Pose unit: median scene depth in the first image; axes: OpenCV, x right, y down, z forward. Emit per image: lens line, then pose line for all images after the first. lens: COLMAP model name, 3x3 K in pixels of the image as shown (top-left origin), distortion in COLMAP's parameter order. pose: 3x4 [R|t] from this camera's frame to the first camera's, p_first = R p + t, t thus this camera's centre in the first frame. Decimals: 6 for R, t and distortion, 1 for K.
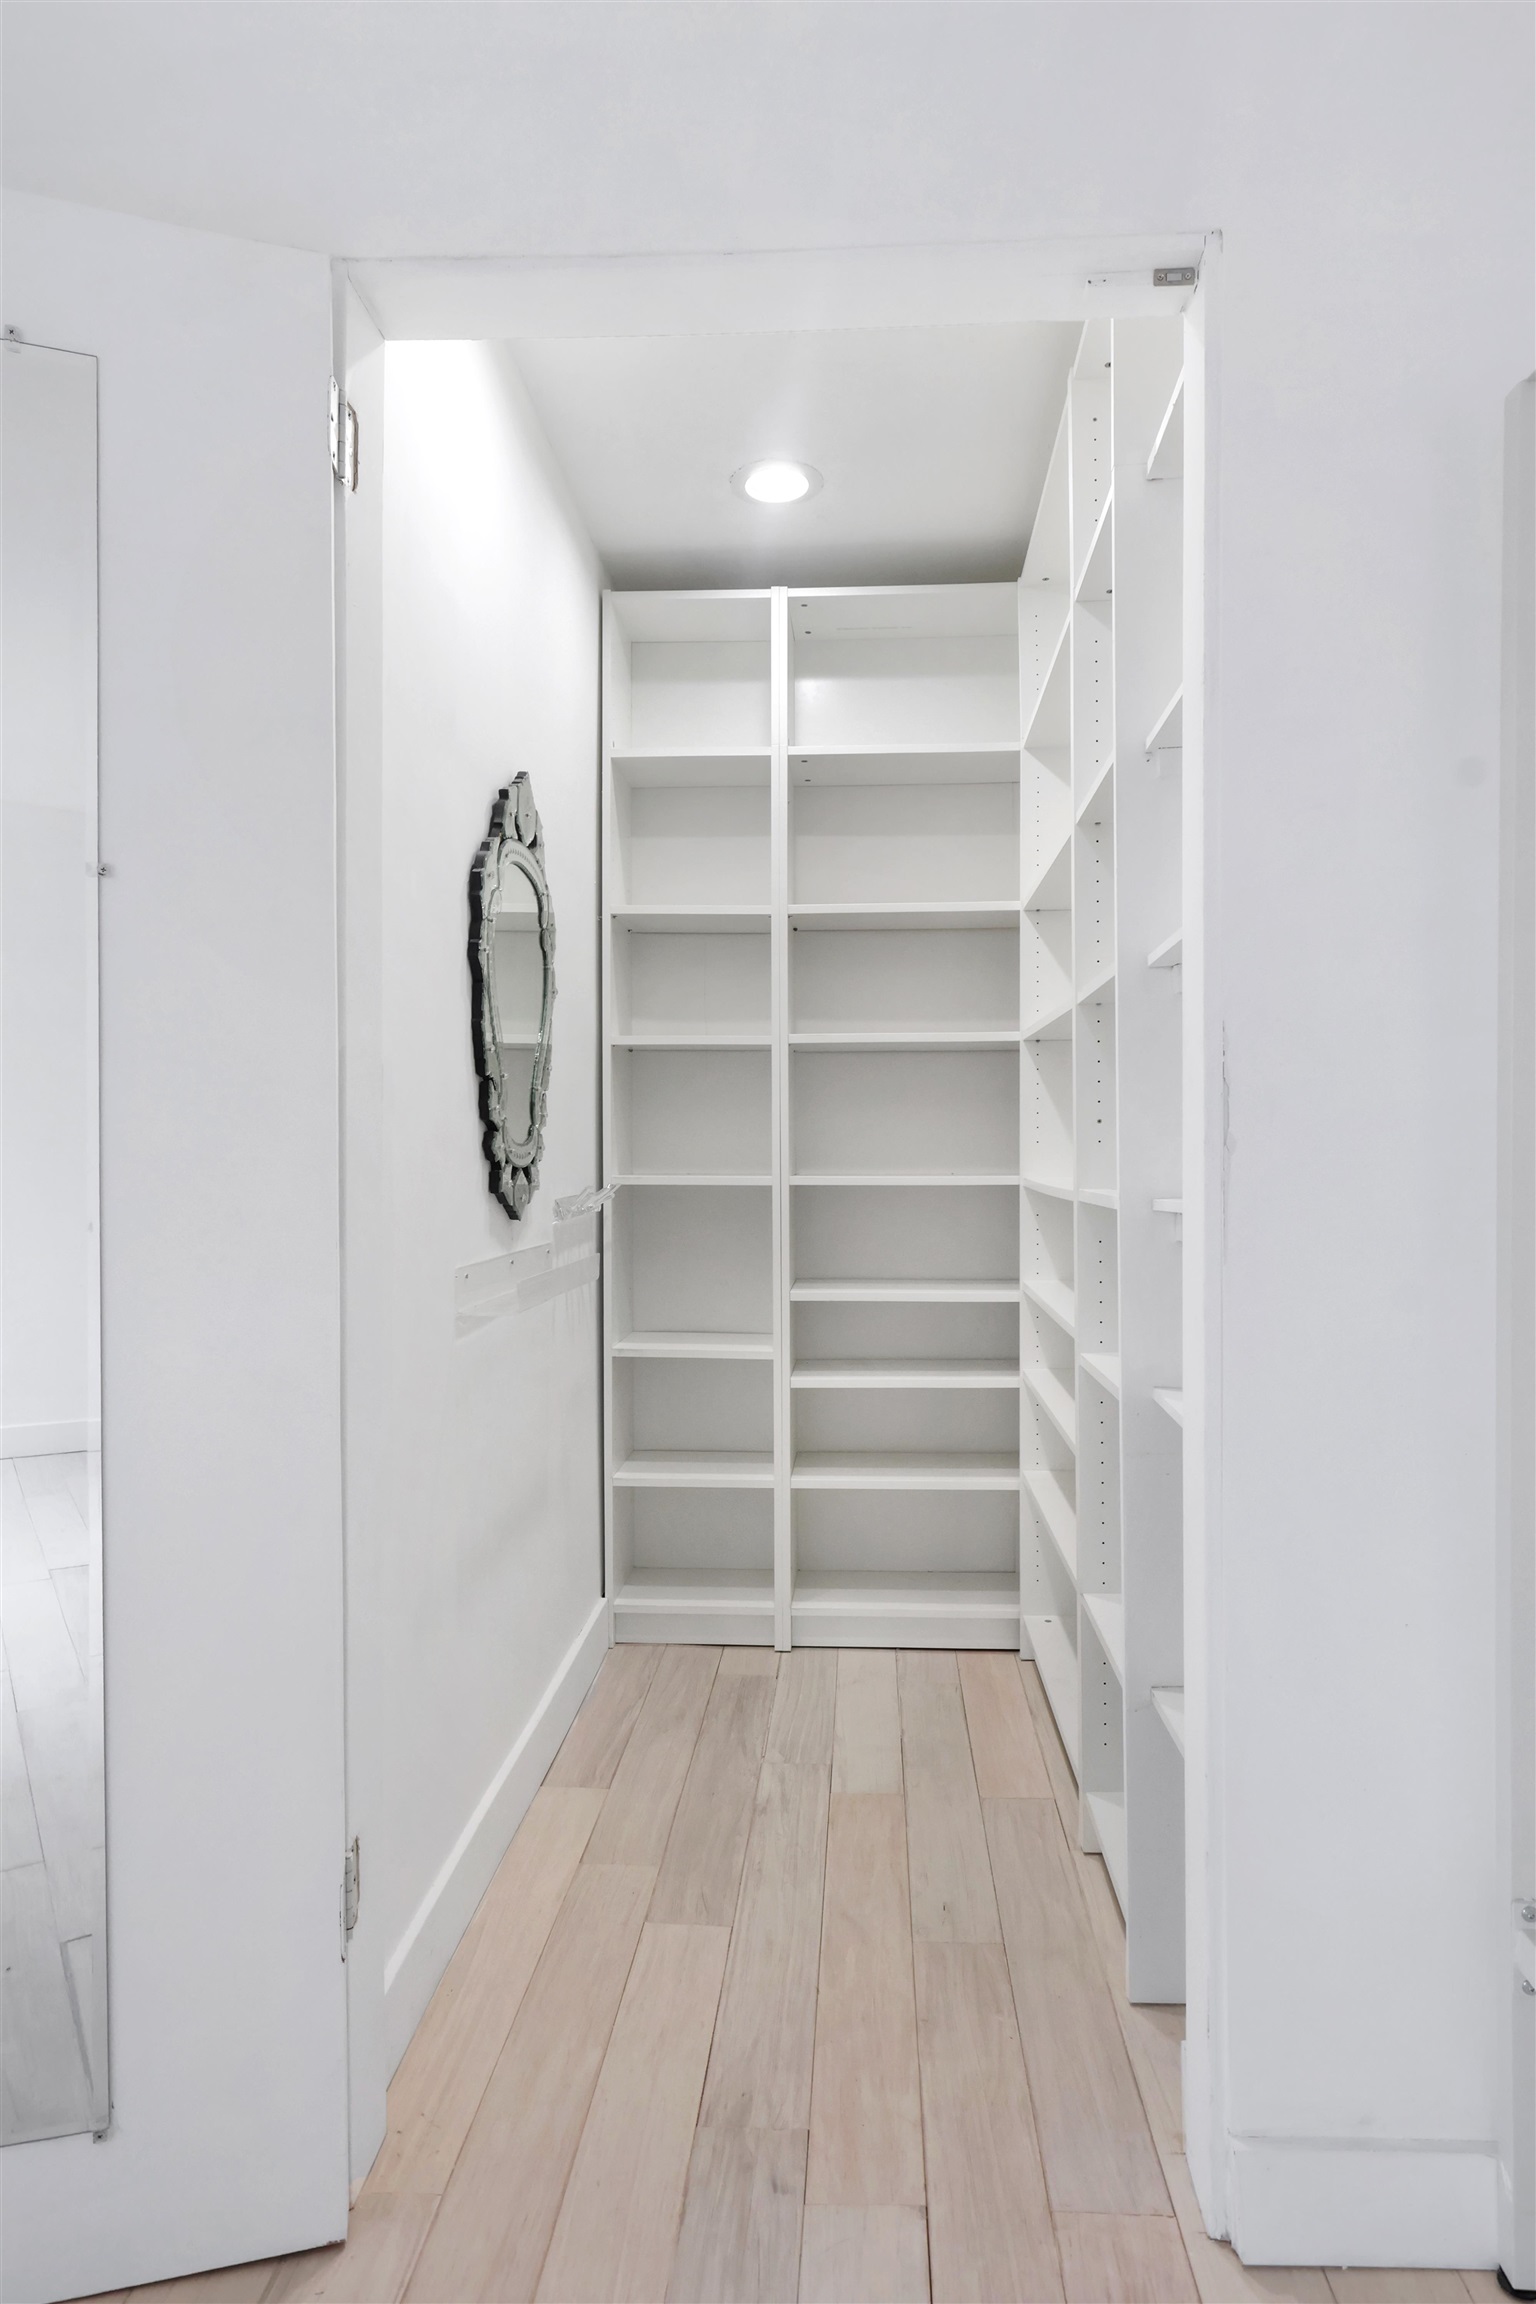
lens RADIAL K [[1364.8, 0, 767.0], [0, 1364.8, 1150.4], [0, 0, 1]] dist [0.024435, 0.004177]
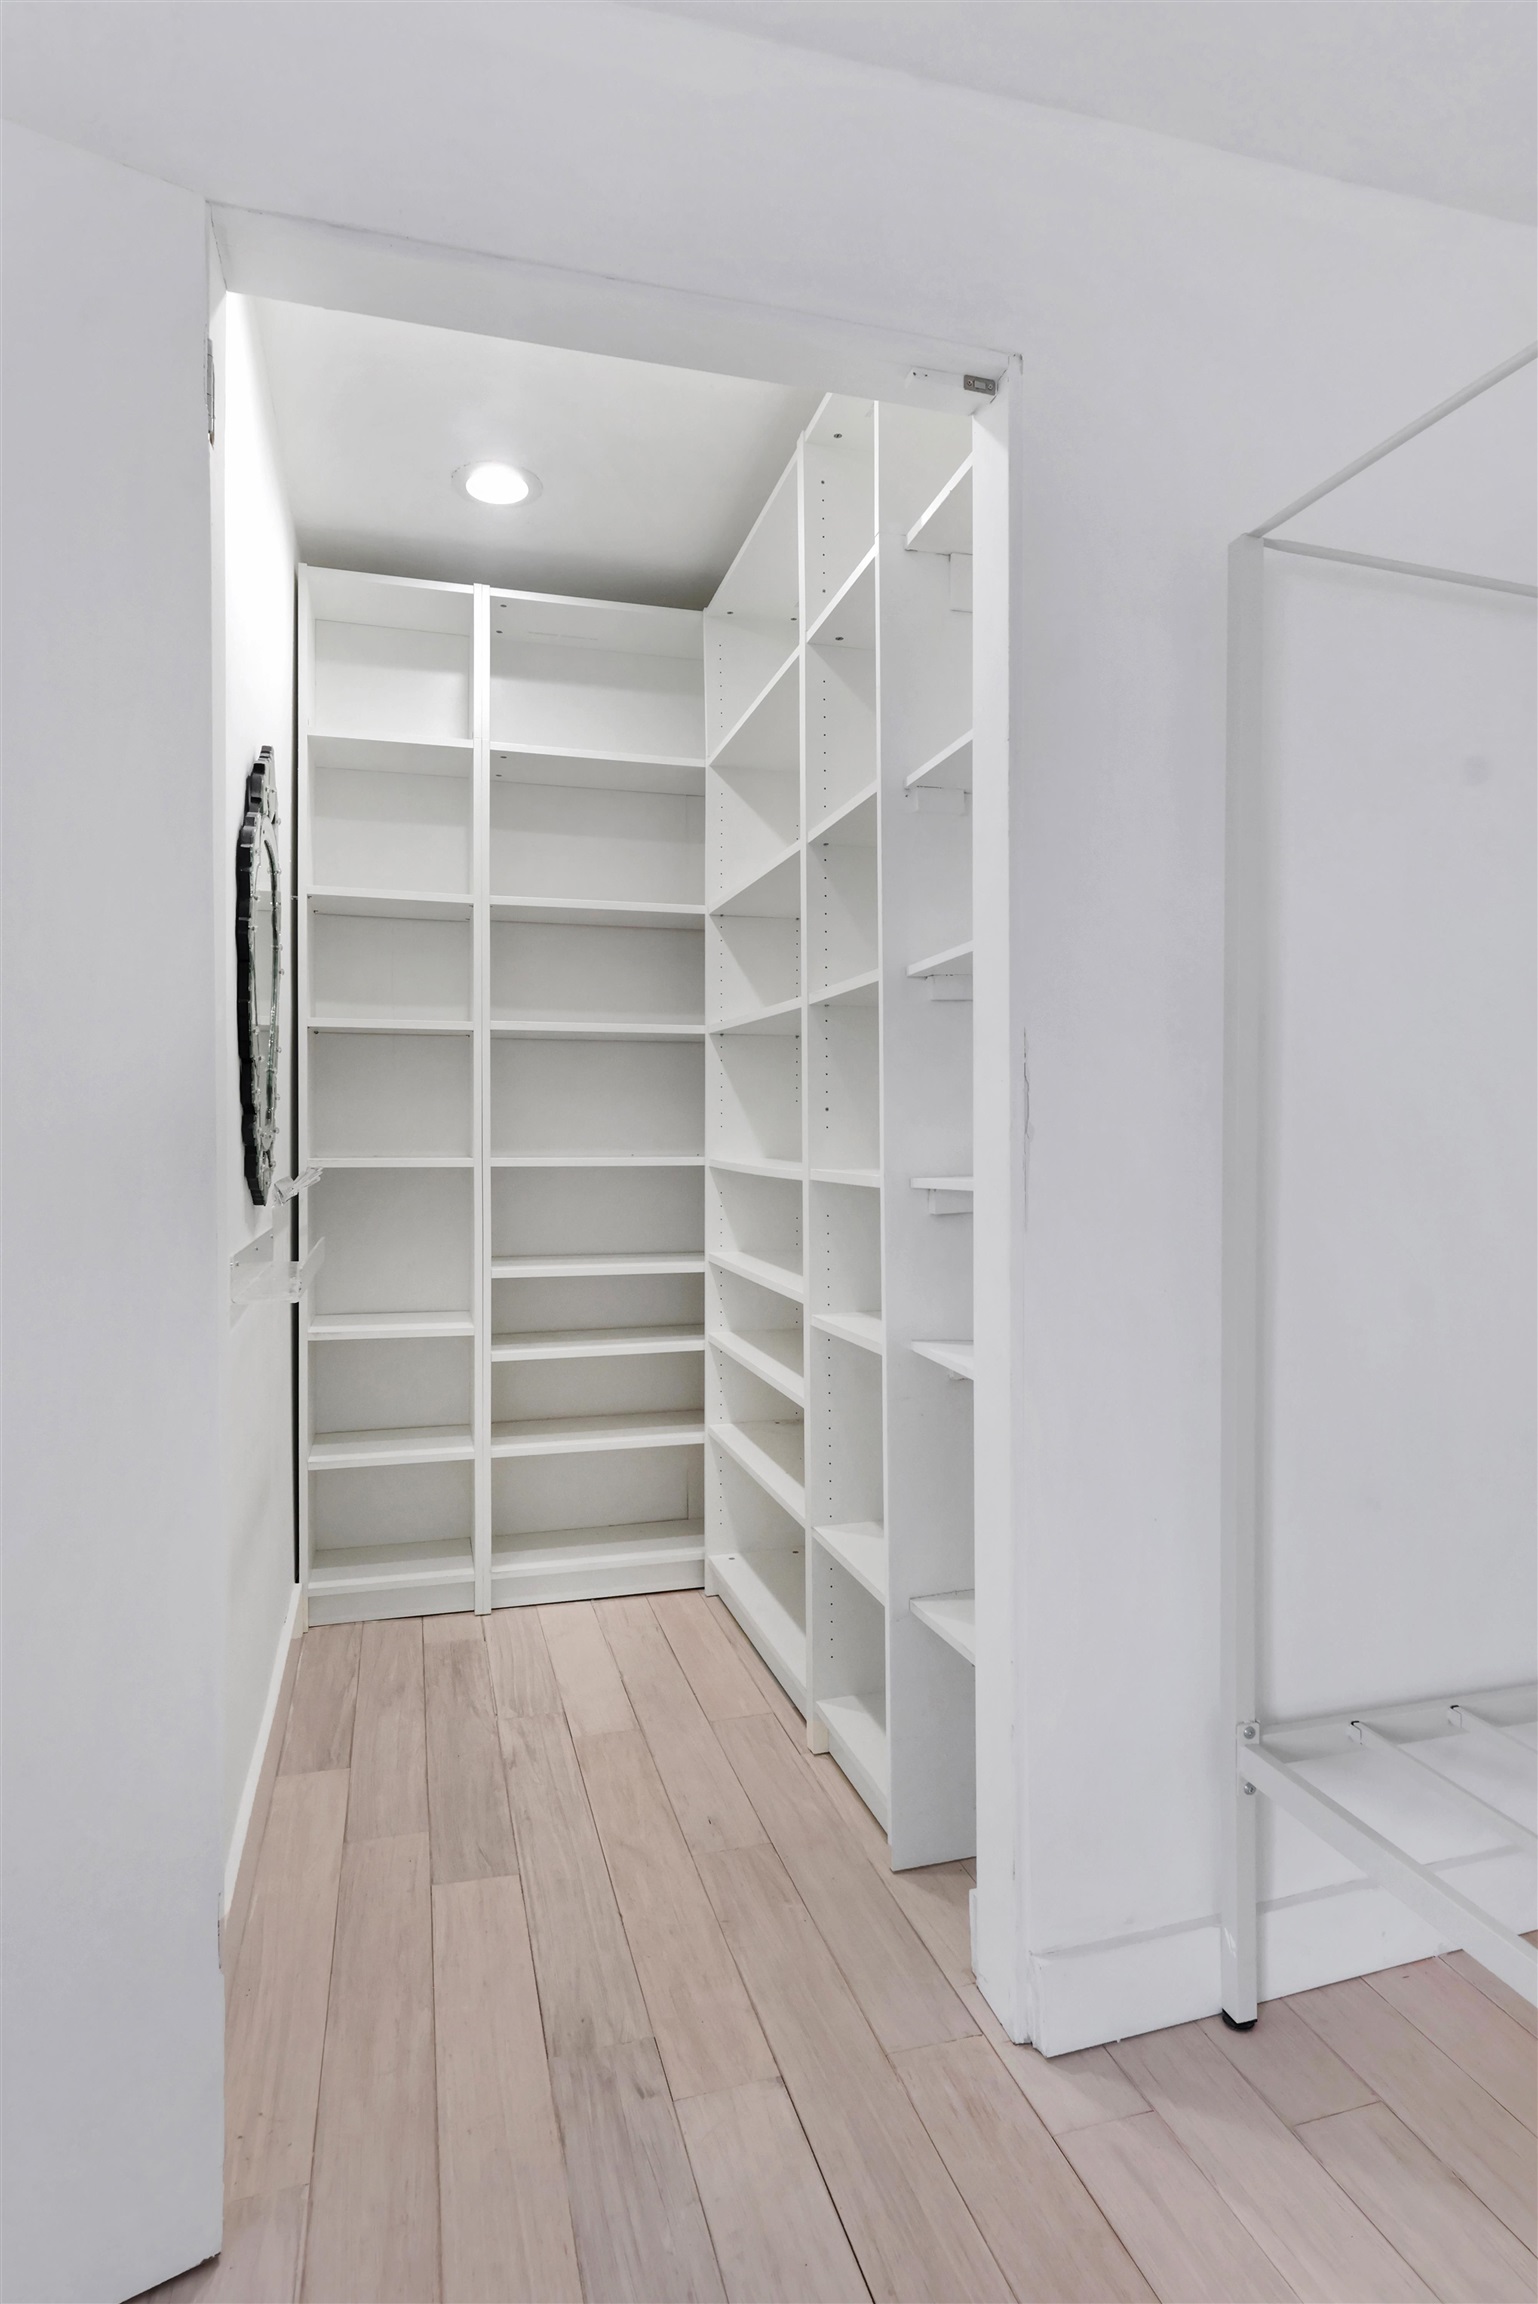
lens RADIAL K [[1288.0, 0, 769.6], [0, 1288.0, 1150.4], [0, 0, 1]] dist [0.020804, 0.006977]
pose [[0.947954, -0.002570, 0.318396, -0.128353], [-0.002187, 0.999891, 0.014582, -0.002450], [-0.318399, -0.014519, 0.947846, 0.006697]]
